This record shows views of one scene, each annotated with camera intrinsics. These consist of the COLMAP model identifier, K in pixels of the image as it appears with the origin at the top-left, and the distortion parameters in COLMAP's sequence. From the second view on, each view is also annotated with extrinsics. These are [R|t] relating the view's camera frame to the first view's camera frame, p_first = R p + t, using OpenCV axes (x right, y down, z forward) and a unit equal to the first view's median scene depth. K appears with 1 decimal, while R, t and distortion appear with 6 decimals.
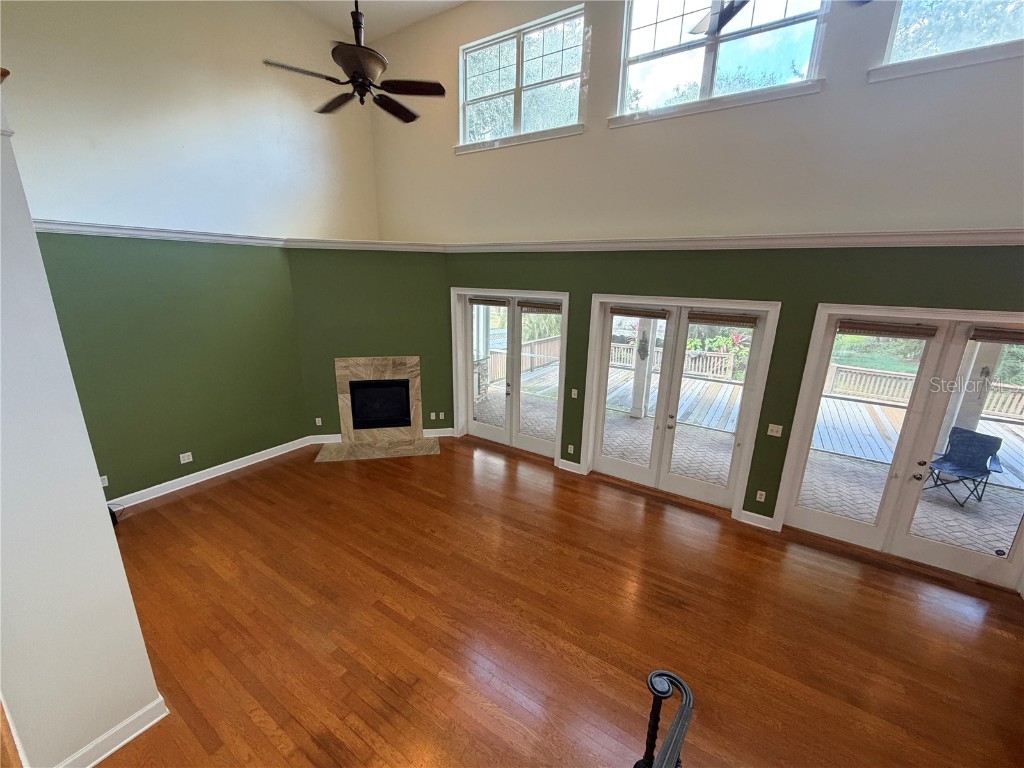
lens RADIAL K [[407.8, 0, 510.2], [0, 407.8, 382.0], [0, 0, 1]] dist [-0.002714, -0.000481]
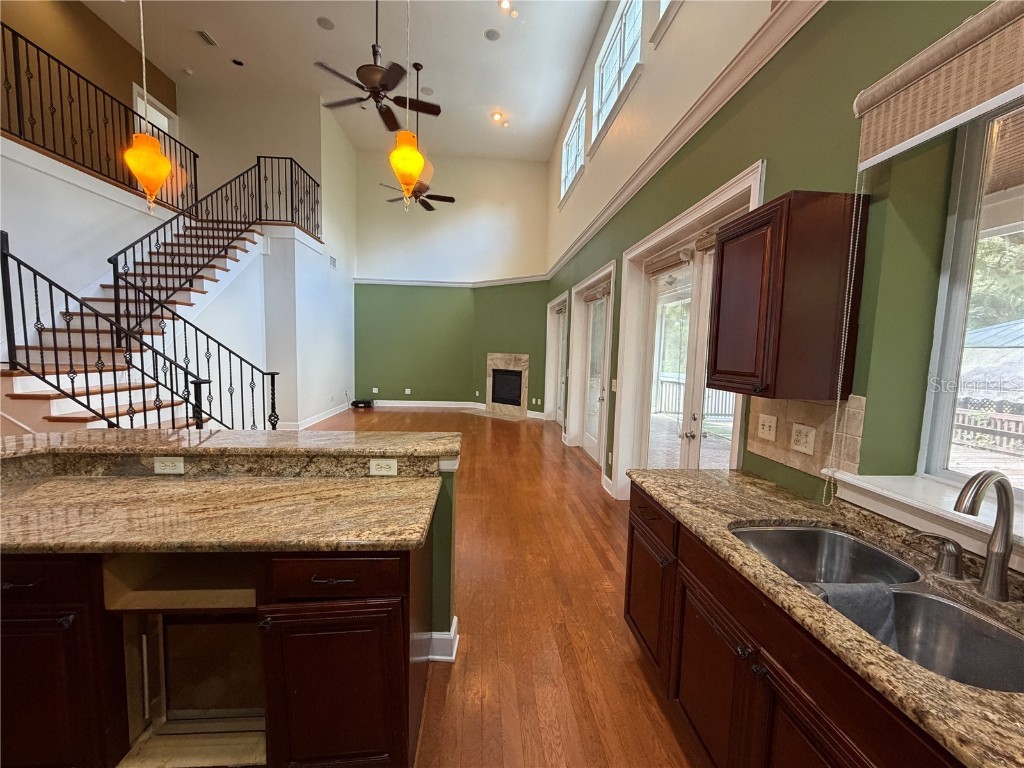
lens RADIAL K [[407.8, 0, 510.3], [0, 407.8, 383.1], [0, 0, 1]] dist [-0.002714, -0.000481]
pose [[0.606535, 0.062817, -0.792571, 0.872623], [-0.216978, 0.972111, -0.089000, 0.174125], [0.764876, 0.225952, 0.603249, 0.142857]]
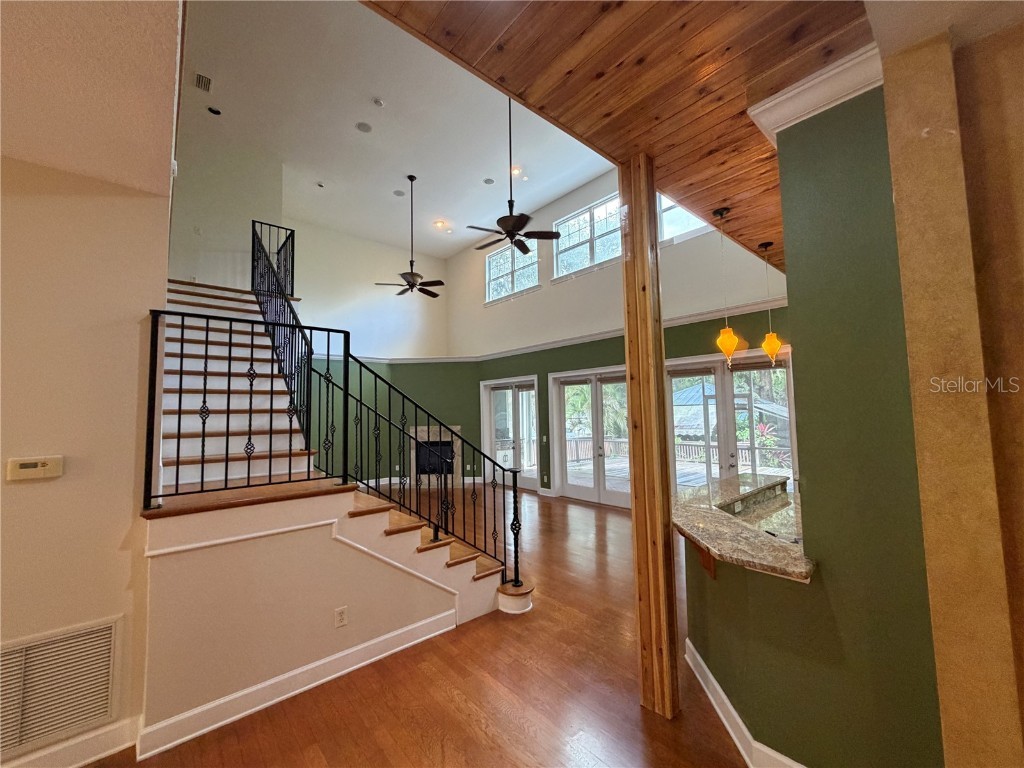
lens RADIAL K [[407.8, 0, 516.0], [0, 407.8, 377.8], [0, 0, 1]] dist [-0.002714, -0.000481]
pose [[0.963825, -0.061630, -0.259312, 0.407139], [-0.028672, 0.943281, -0.330754, 0.281307], [0.264989, 0.326224, 0.907391, -0.420494]]
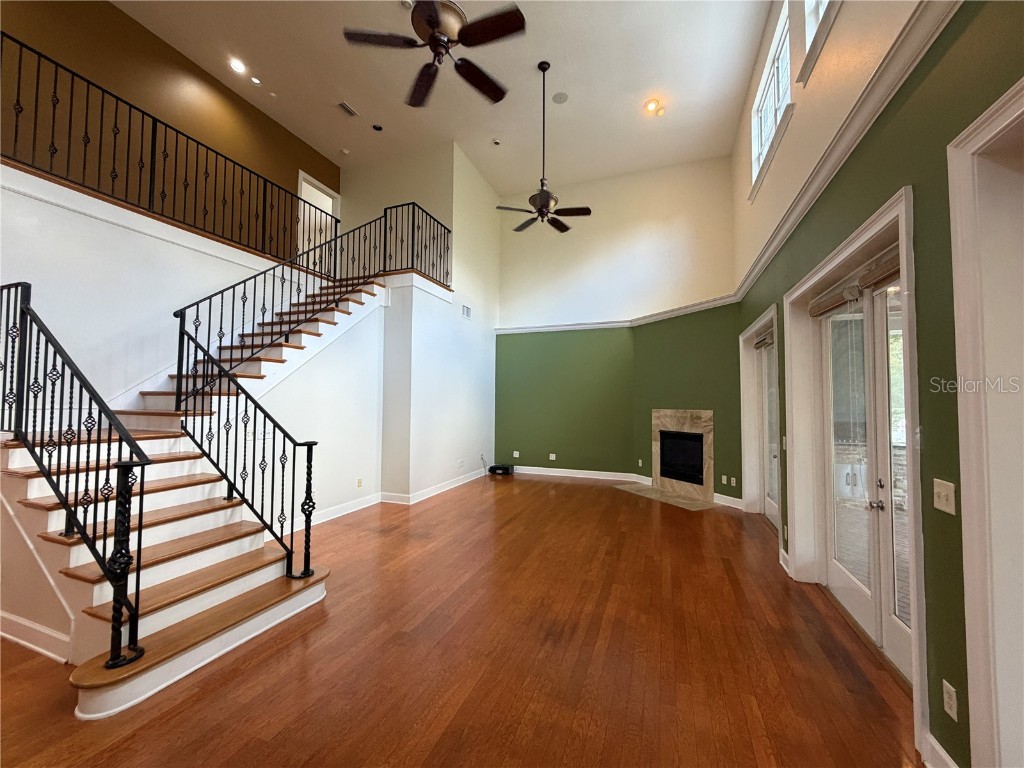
lens RADIAL K [[407.8, 0, 509.8], [0, 407.8, 385.5], [0, 0, 1]] dist [-0.002714, -0.000481]
pose [[0.214883, -0.056464, -0.975006, 0.634242], [-0.250040, 0.961874, -0.110810, 0.109523], [0.944090, 0.267602, 0.192572, 0.360684]]
